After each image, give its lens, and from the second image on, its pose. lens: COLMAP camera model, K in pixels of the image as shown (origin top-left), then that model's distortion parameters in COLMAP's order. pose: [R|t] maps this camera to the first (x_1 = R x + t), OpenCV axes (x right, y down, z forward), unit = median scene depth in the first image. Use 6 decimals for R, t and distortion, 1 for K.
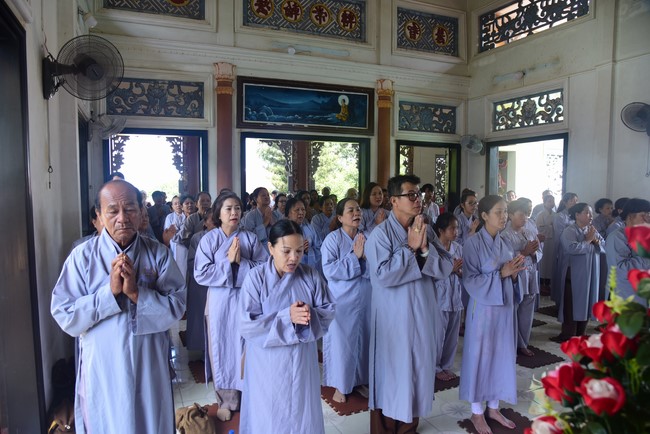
lens RADIAL K [[441.8, 0, 317.0], [0, 441.8, 219.7], [0, 0, 1]] dist [-0.116198, 0.064102]
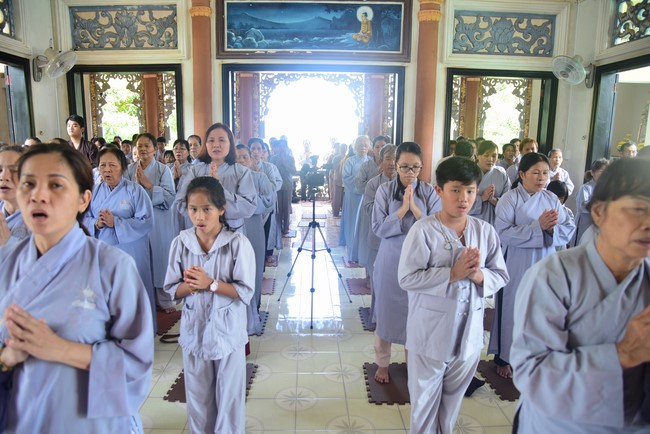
lens RADIAL K [[441.8, 0, 317.0], [0, 441.8, 219.7], [0, 0, 1]] dist [-0.116198, 0.064102]
pose [[0.929983, 0.077020, -0.359442, 0.263925], [-0.036242, 0.992251, 0.118849, -0.016642], [0.365811, -0.097501, 0.925568, 0.273771]]
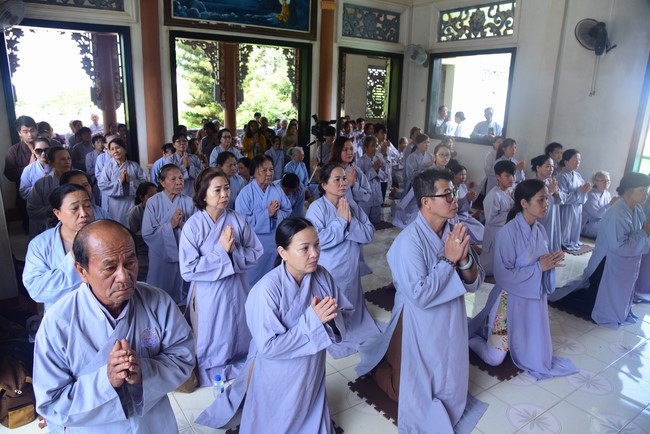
lens RADIAL K [[441.8, 0, 317.0], [0, 441.8, 219.7], [0, 0, 1]] dist [-0.116198, 0.064102]
pose [[0.981886, -0.027617, 0.187447, -0.050786], [-0.009606, 0.980792, 0.194818, -0.000478], [-0.189227, -0.193090, 0.962761, 0.051421]]
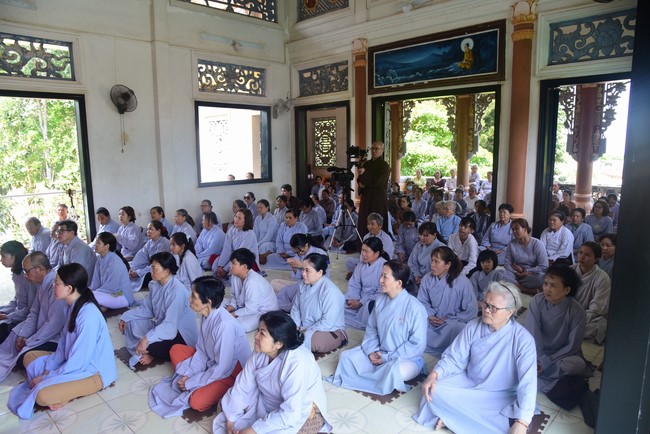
lens RADIAL K [[428.0, 0, 325.0], [0, 428.0, 217.0], [0, 0, 1]] dist [-0.113977, 0.060599]
pose [[0.395332, 0.136405, -0.908354, 0.719287], [-0.053304, 0.990652, 0.125564, -0.026271], [0.916991, -0.001220, 0.398907, 0.414725]]
